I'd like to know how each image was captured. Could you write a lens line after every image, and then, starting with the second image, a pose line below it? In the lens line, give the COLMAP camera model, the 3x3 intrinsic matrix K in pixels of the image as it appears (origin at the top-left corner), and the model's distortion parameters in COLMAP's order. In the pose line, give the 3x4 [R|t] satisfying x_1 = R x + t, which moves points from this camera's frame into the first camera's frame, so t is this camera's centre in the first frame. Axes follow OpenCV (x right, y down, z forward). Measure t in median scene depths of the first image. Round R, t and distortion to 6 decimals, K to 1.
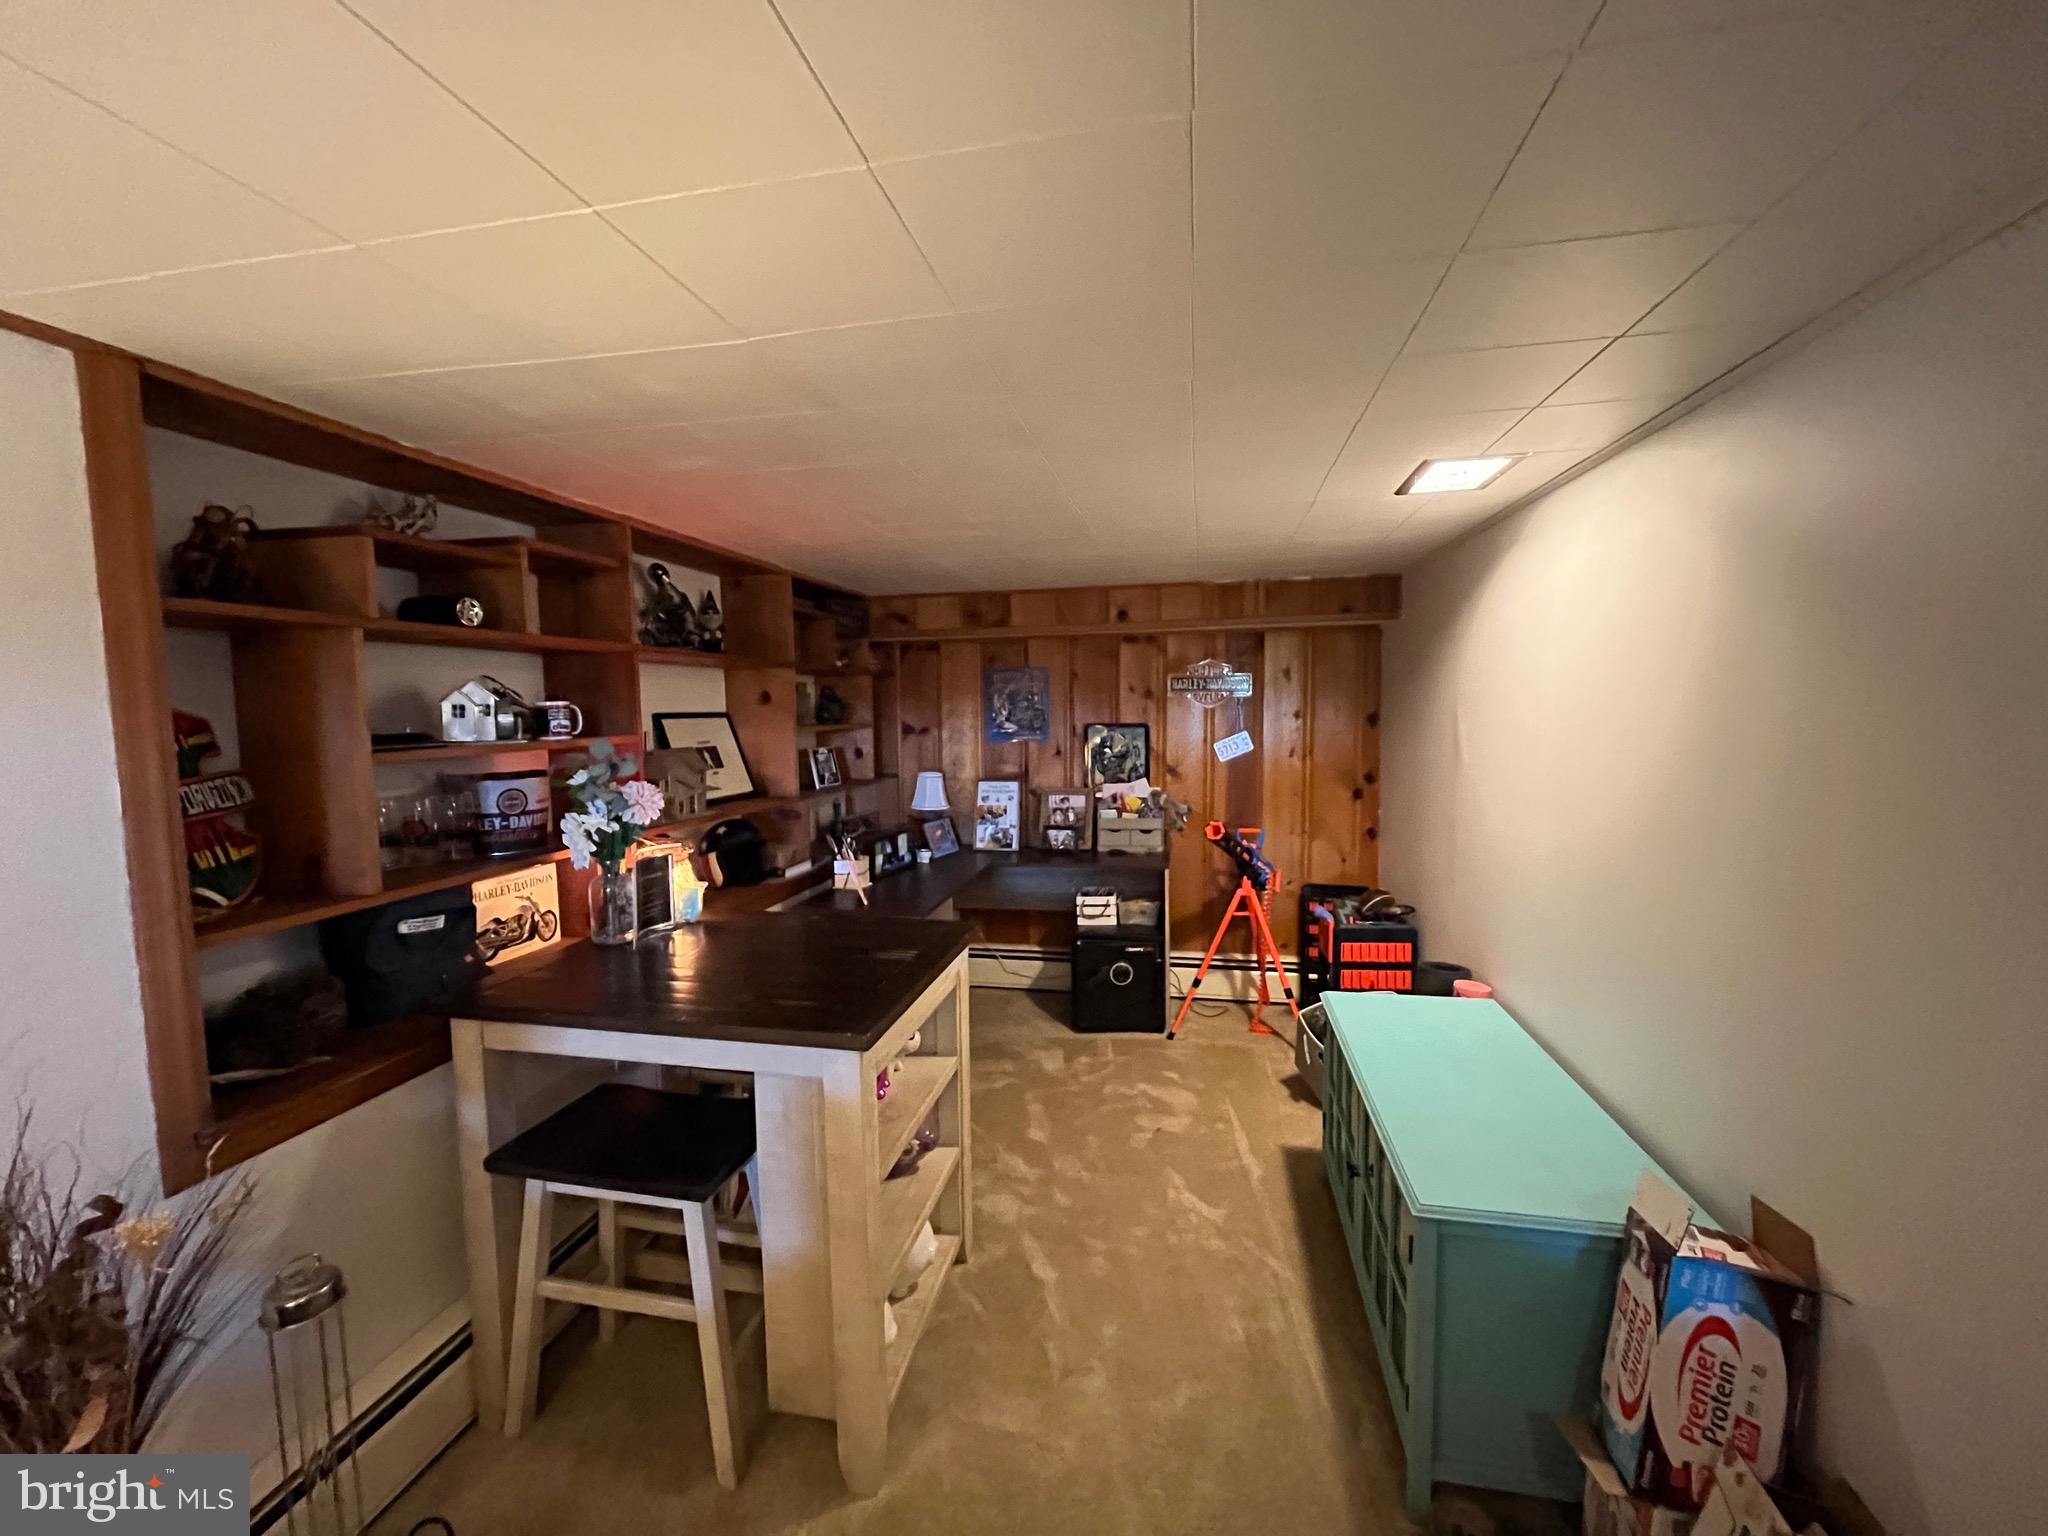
lens RADIAL K [[825.6, 0, 1029.9], [0, 825.6, 770.0], [0, 0, 1]] dist [-0.003724, 0.000337]
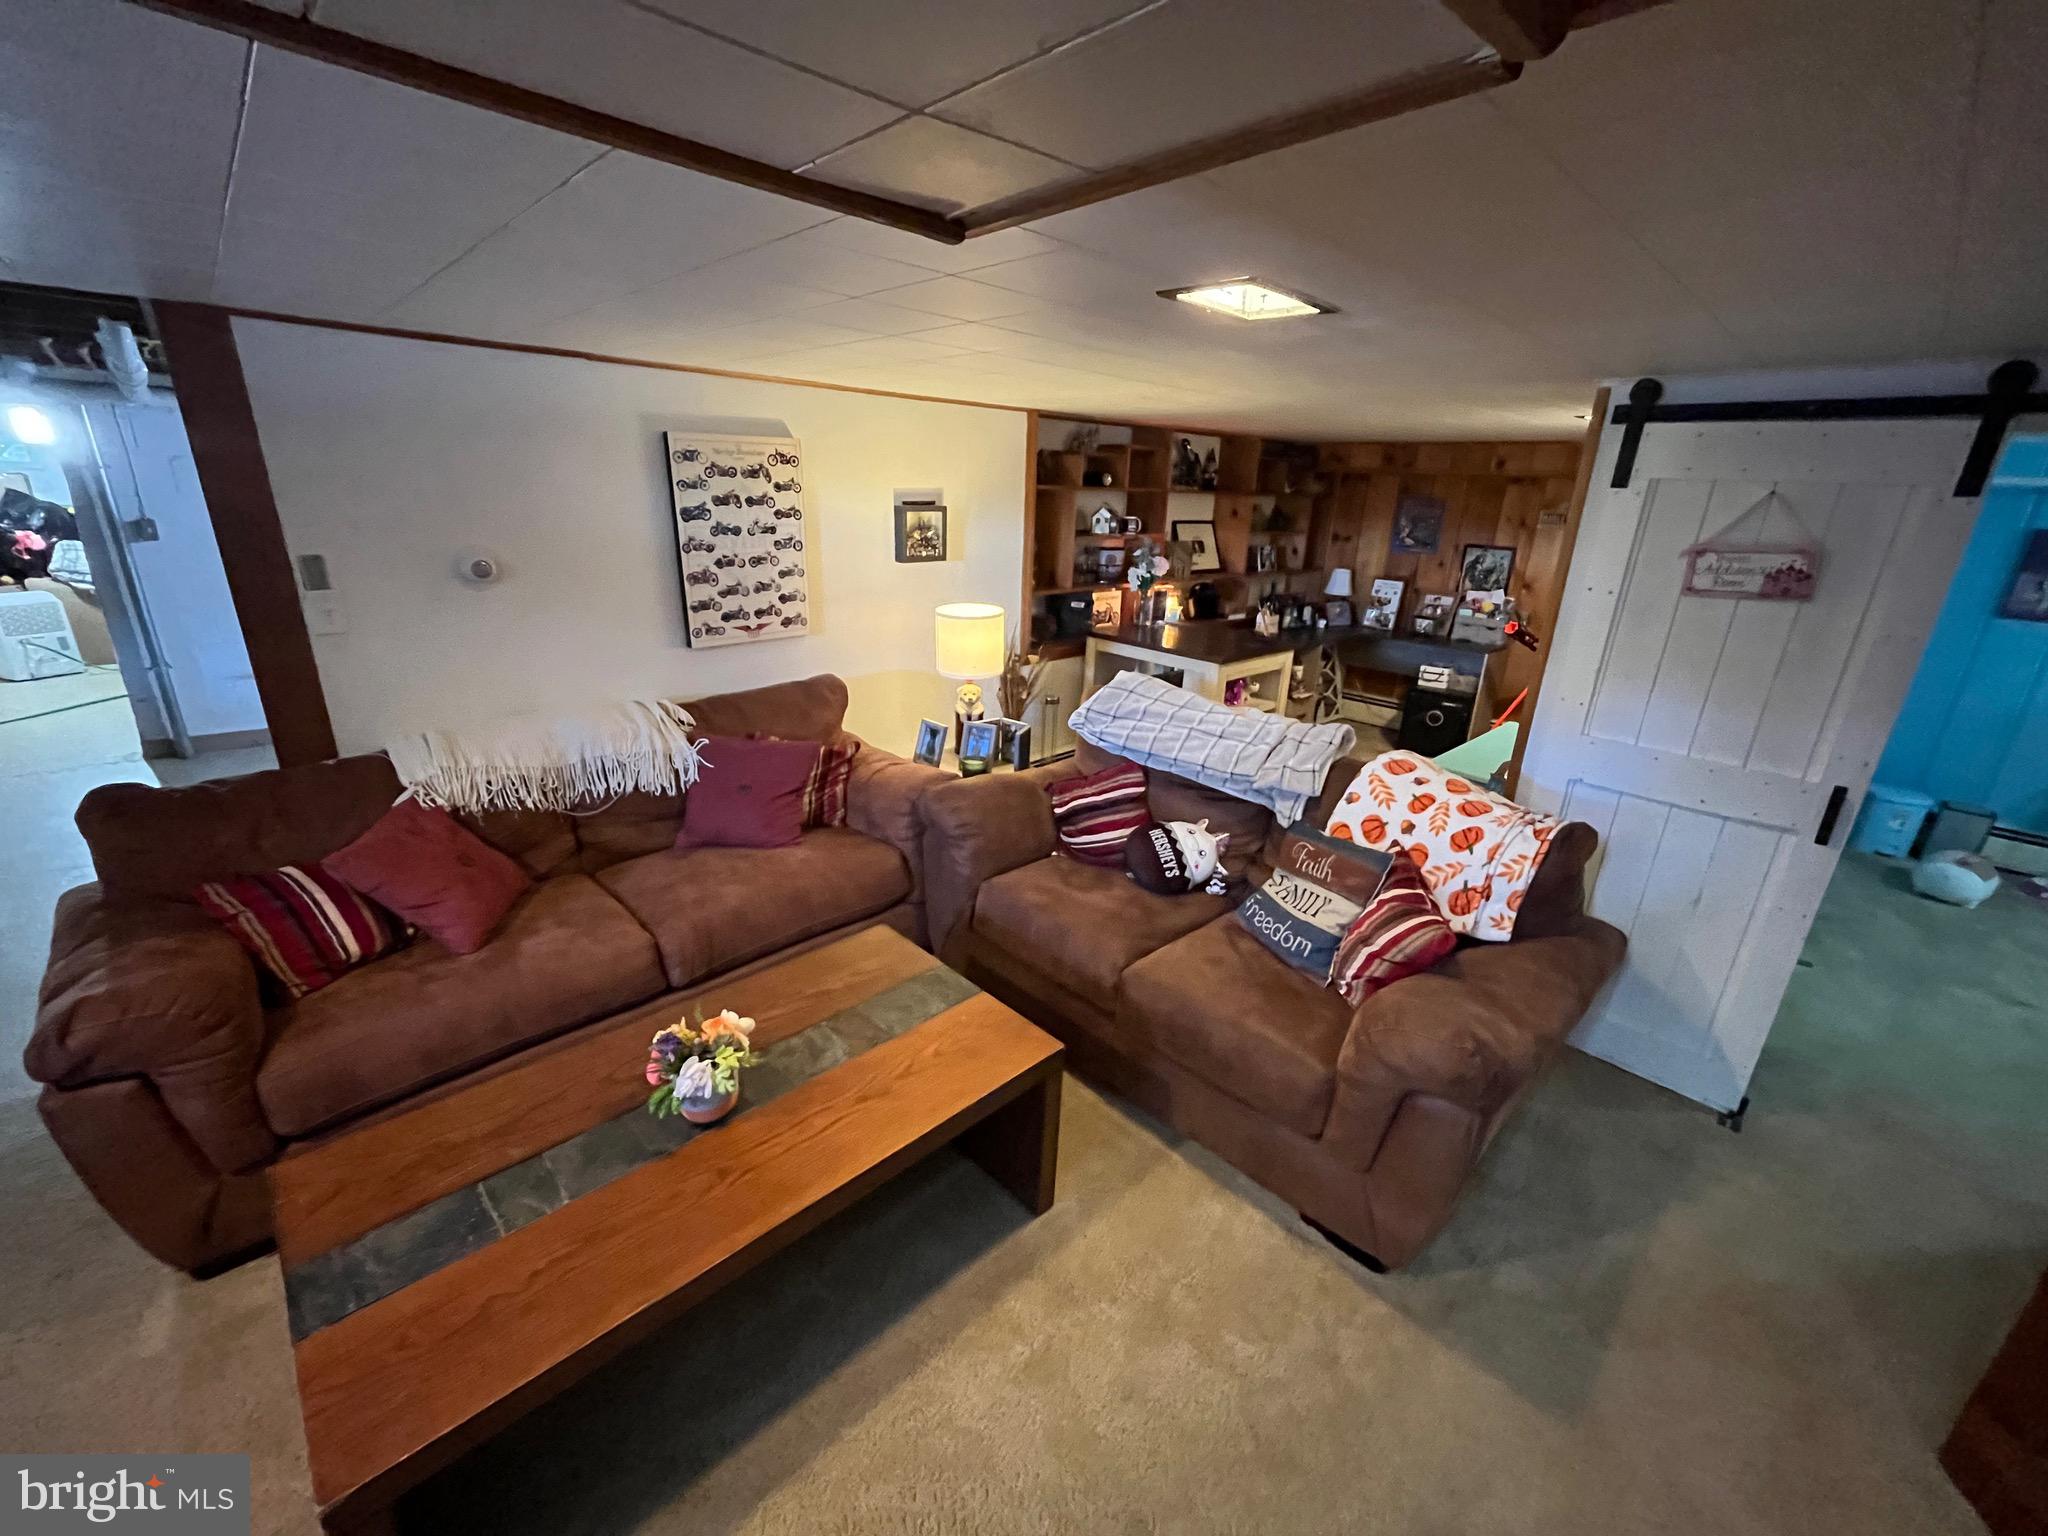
lens RADIAL K [[825.6, 0, 1027.1], [0, 825.6, 772.0], [0, 0, 1]] dist [-0.003724, 0.000337]
pose [[0.817871, 0.229871, -0.527491, 0.359049], [-0.090262, 0.956640, 0.276935, -0.009453], [0.568279, -0.178885, 0.803156, -0.728895]]
